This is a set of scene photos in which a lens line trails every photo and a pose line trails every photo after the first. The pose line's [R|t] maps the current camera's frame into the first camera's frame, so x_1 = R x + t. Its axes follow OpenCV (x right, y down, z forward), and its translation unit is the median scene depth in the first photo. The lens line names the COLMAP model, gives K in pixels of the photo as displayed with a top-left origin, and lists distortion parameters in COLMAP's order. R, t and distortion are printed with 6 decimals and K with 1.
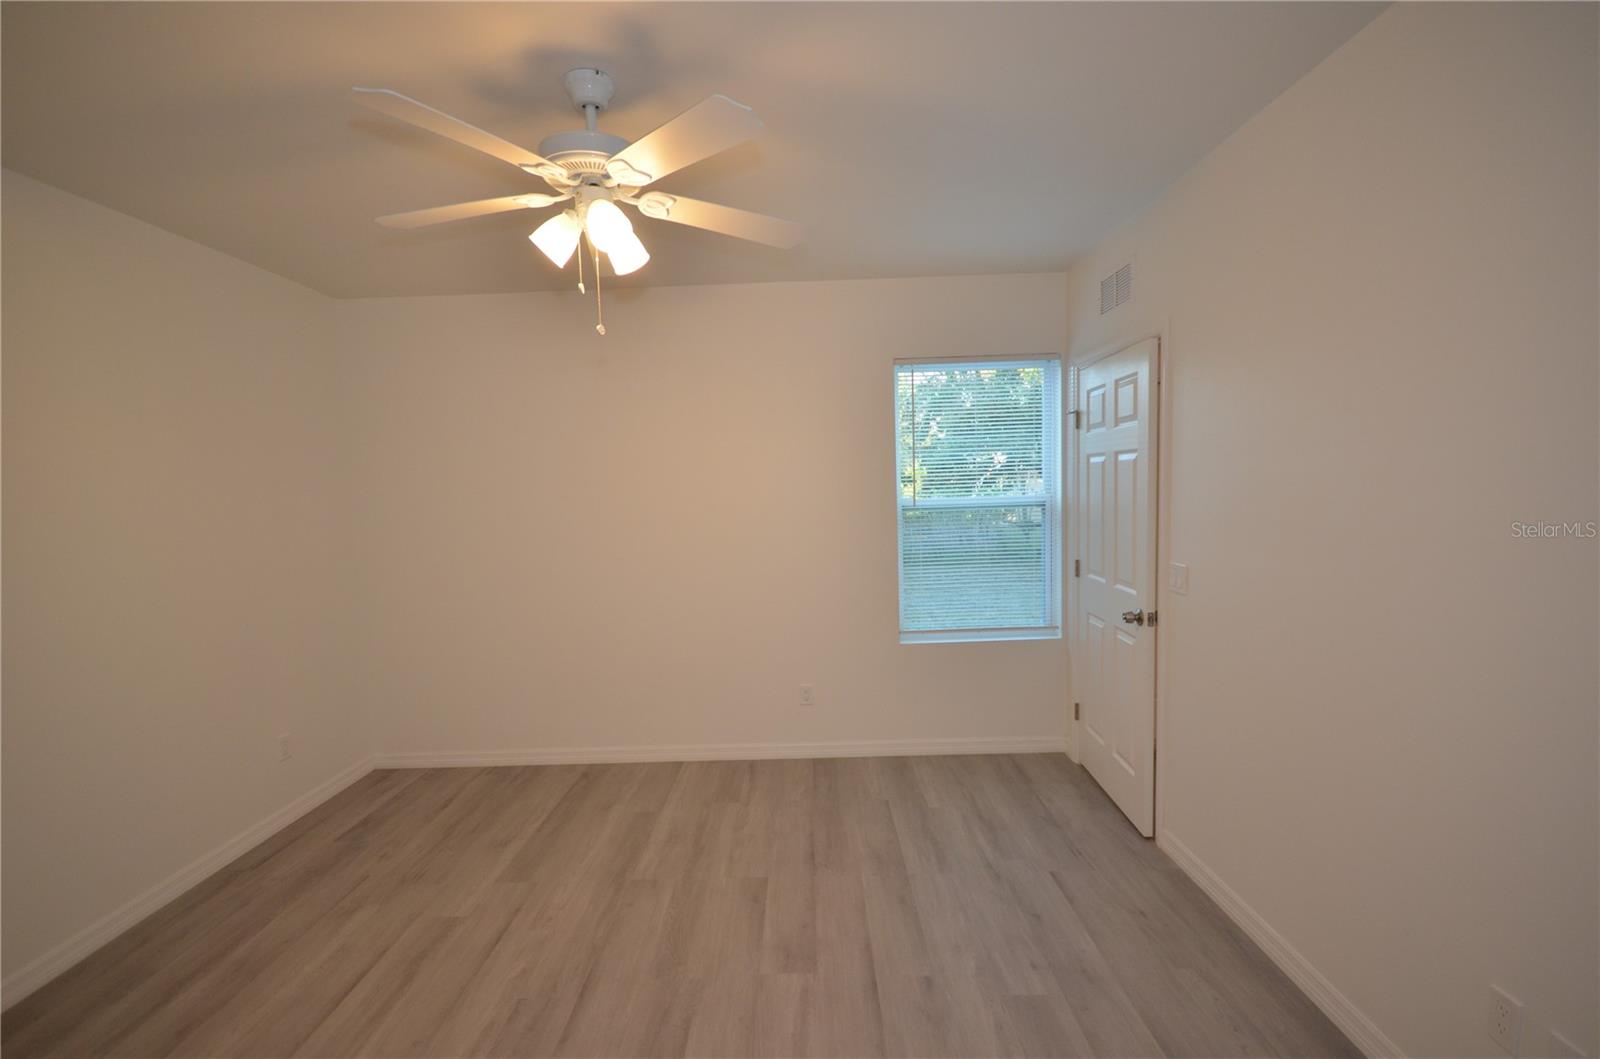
lens RADIAL K [[698.6, 0, 797.4], [0, 698.6, 544.8], [0, 0, 1]] dist [0.000114, -0.010379]
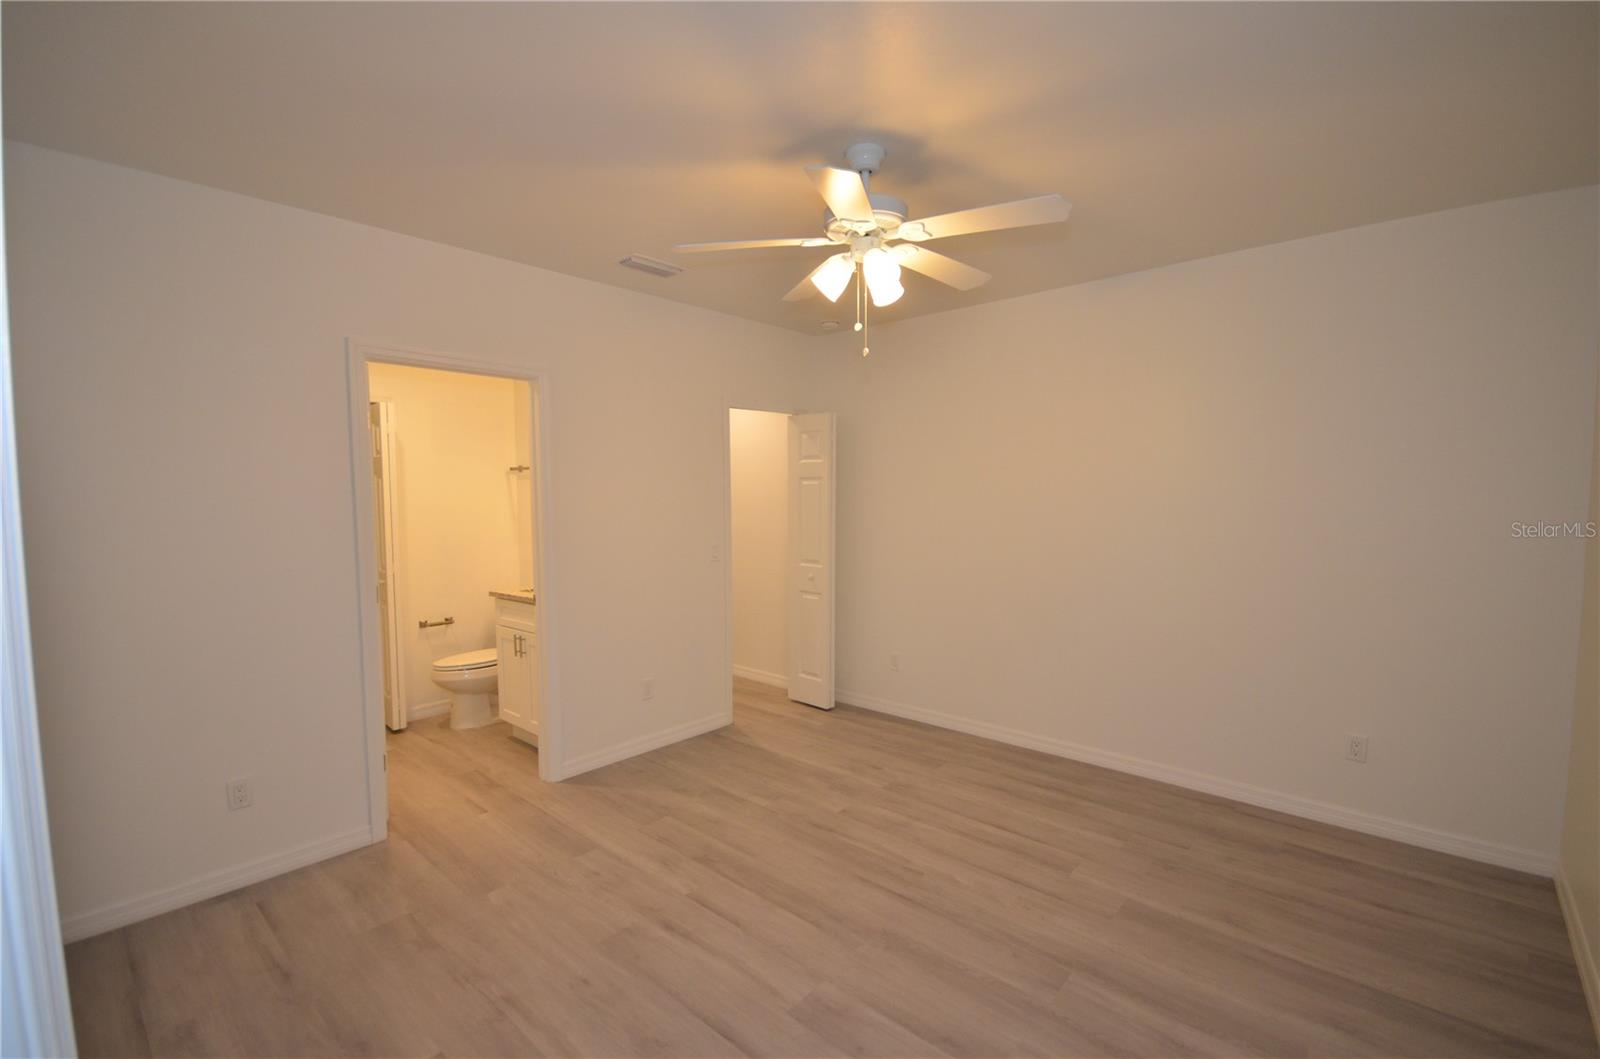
lens RADIAL K [[697.3, 0, 790.5], [0, 697.3, 541.3], [0, 0, 1]] dist [-0.002860, -0.000396]
pose [[-0.666206, 0.085331, -0.740869, 0.660551], [-0.036680, 0.988481, 0.146833, -0.140907], [0.744865, 0.124997, -0.655402, 1.546715]]
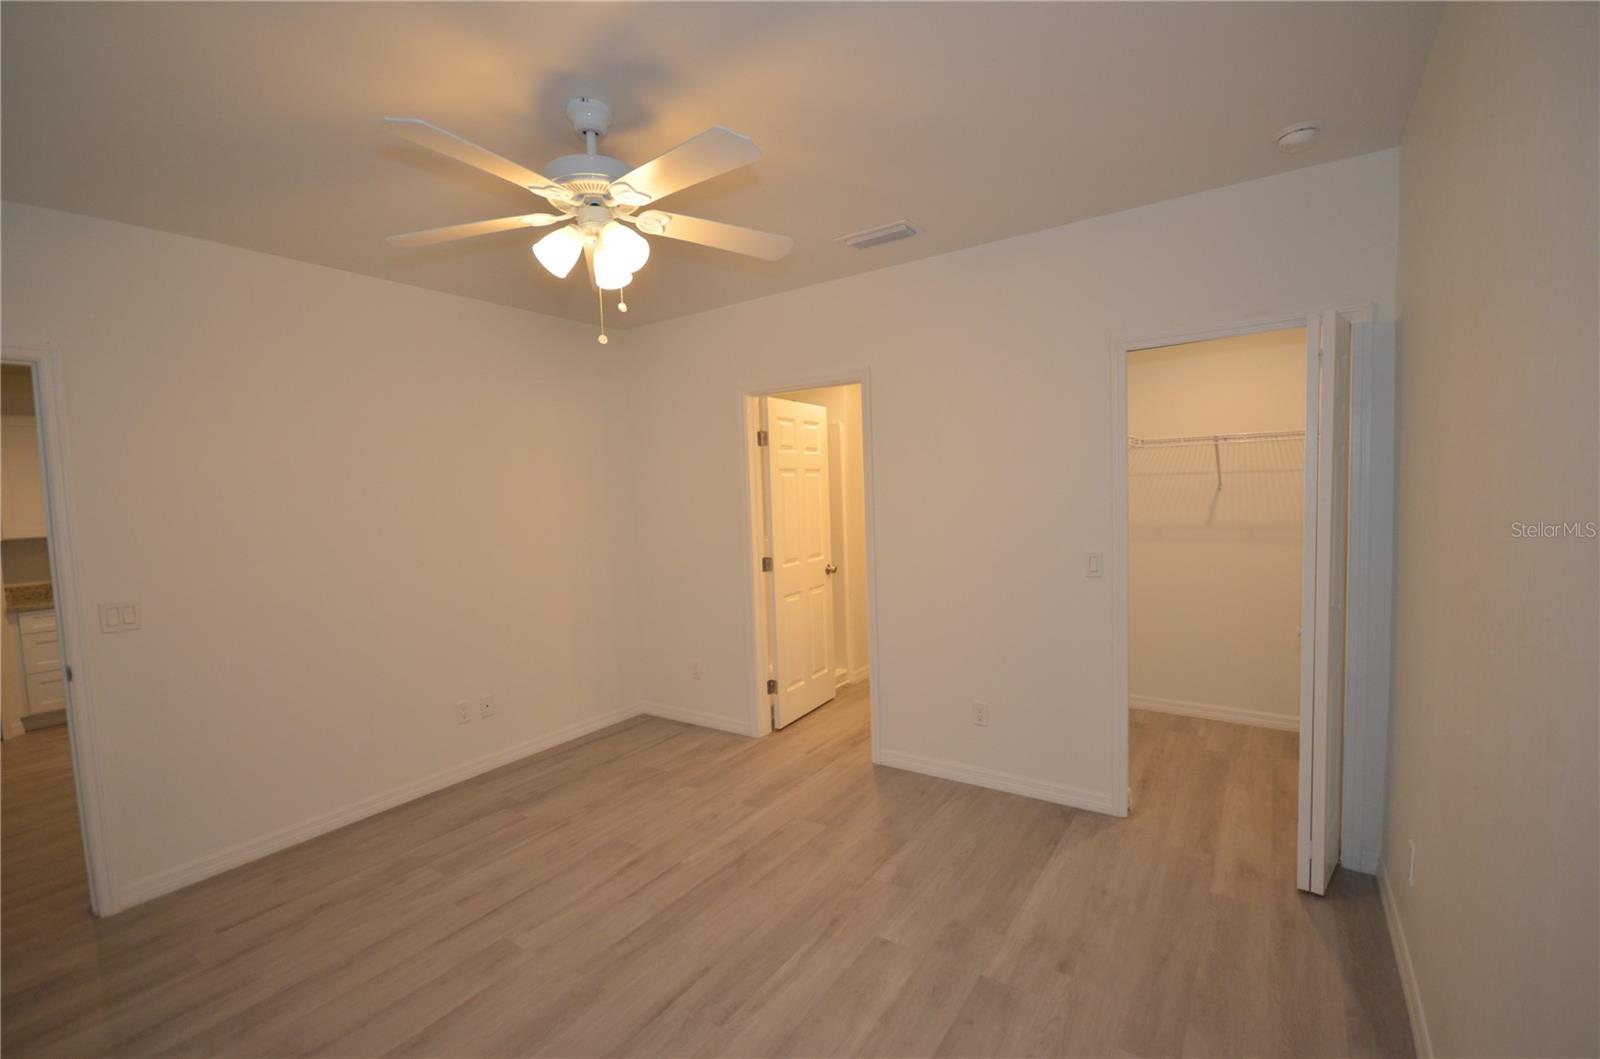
lens RADIAL K [[697.3, 0, 790.5], [0, 697.3, 541.3], [0, 0, 1]] dist [-0.002860, -0.000396]
pose [[-0.828031, 0.017142, 0.560420, -0.988458], [0.105507, 0.986440, 0.125714, -0.097620], [-0.550666, 0.163223, -0.818612, 1.566352]]
